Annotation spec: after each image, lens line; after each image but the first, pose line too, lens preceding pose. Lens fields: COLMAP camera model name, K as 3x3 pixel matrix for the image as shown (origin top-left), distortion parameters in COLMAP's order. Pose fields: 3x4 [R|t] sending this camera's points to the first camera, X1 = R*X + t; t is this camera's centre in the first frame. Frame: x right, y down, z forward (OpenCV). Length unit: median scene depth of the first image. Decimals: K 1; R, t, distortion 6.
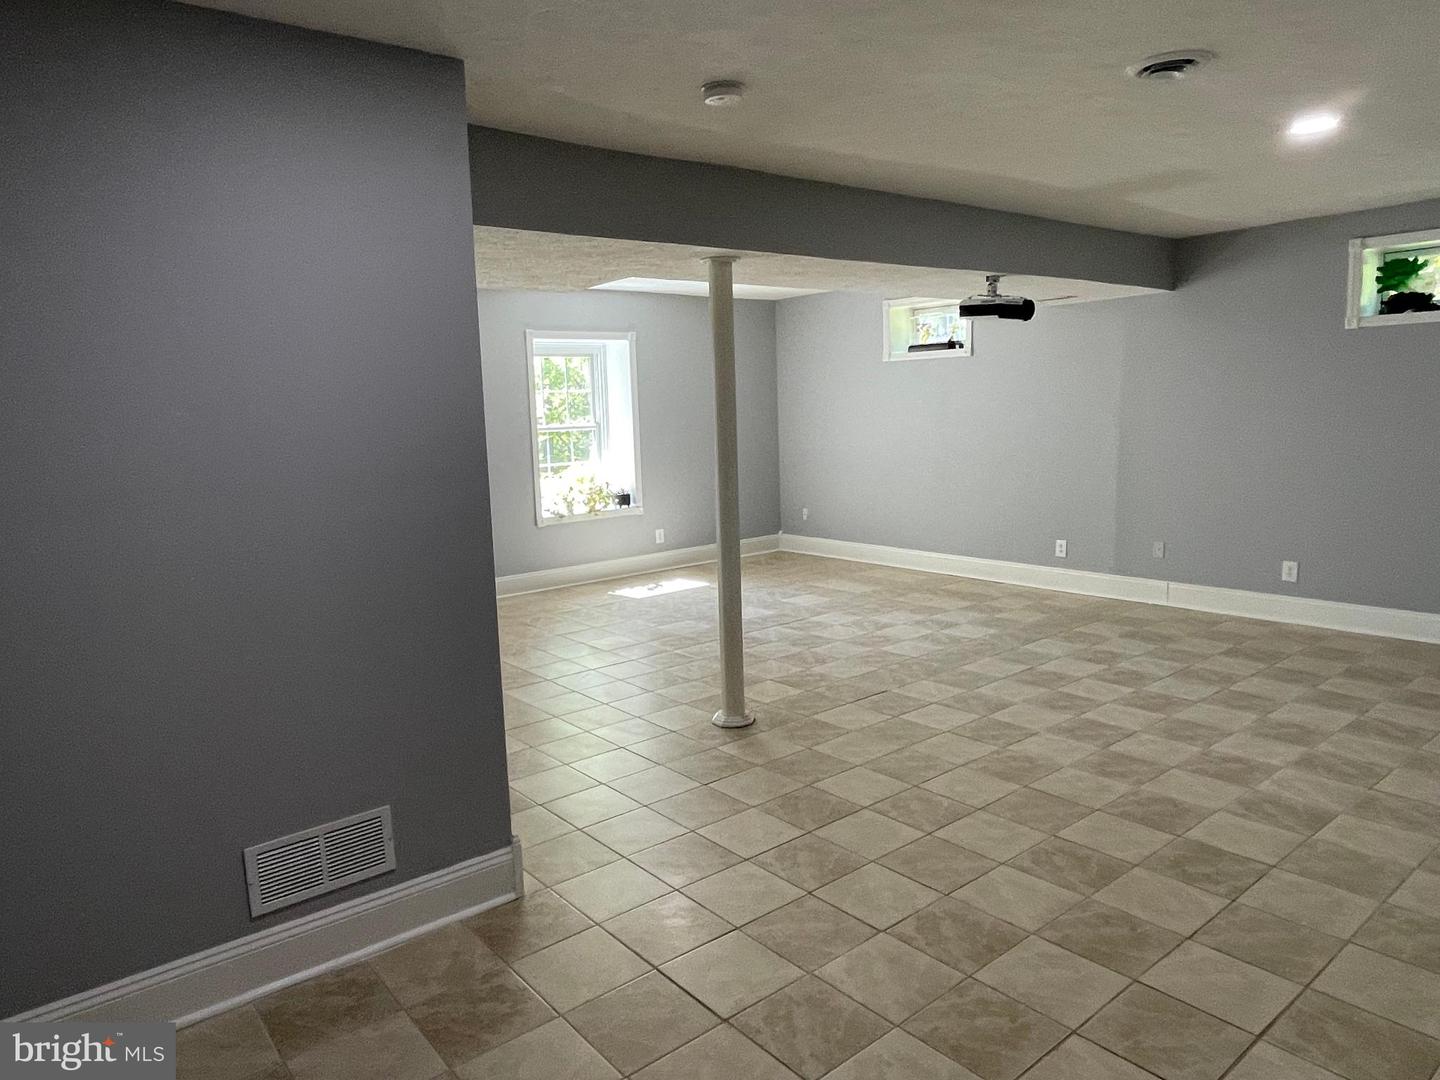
lens RADIAL K [[936.7, 0, 718.1], [0, 936.7, 540.4], [0, 0, 1]] dist [-0.011286, 0.000677]
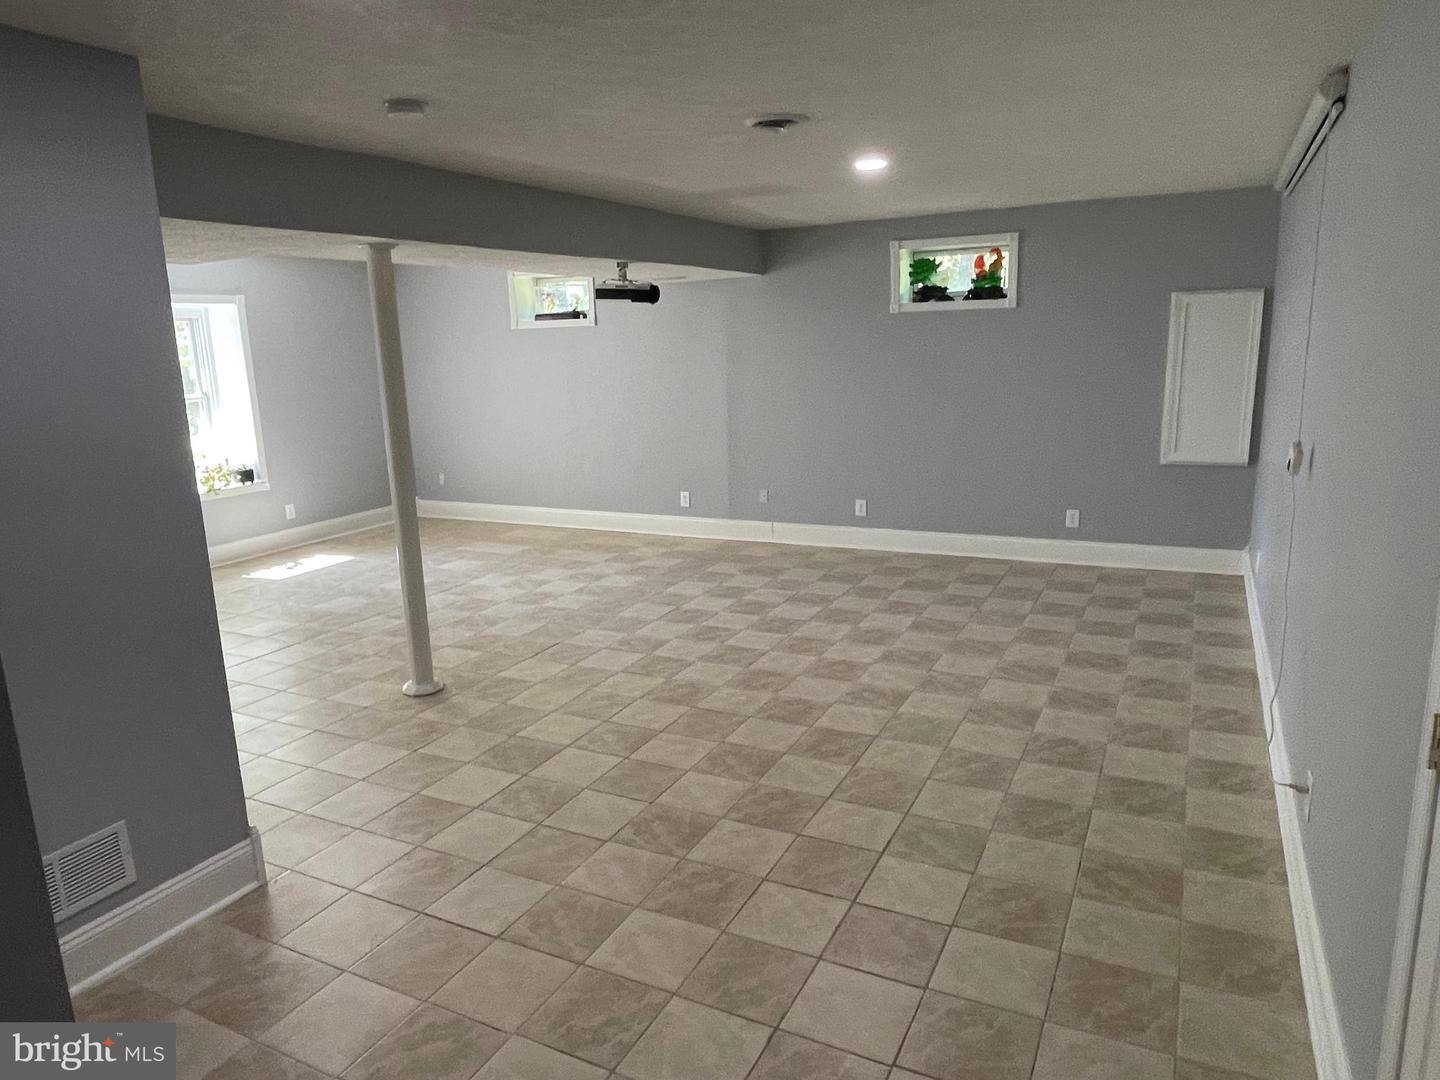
lens RADIAL K [[936.7, 0, 720.6], [0, 936.7, 540.3], [0, 0, 1]] dist [-0.011286, 0.000677]
pose [[0.911239, -0.080696, 0.403896, -0.093111], [0.058524, 0.996037, 0.066966, -0.025759], [-0.407699, -0.037384, 0.912351, -0.093173]]
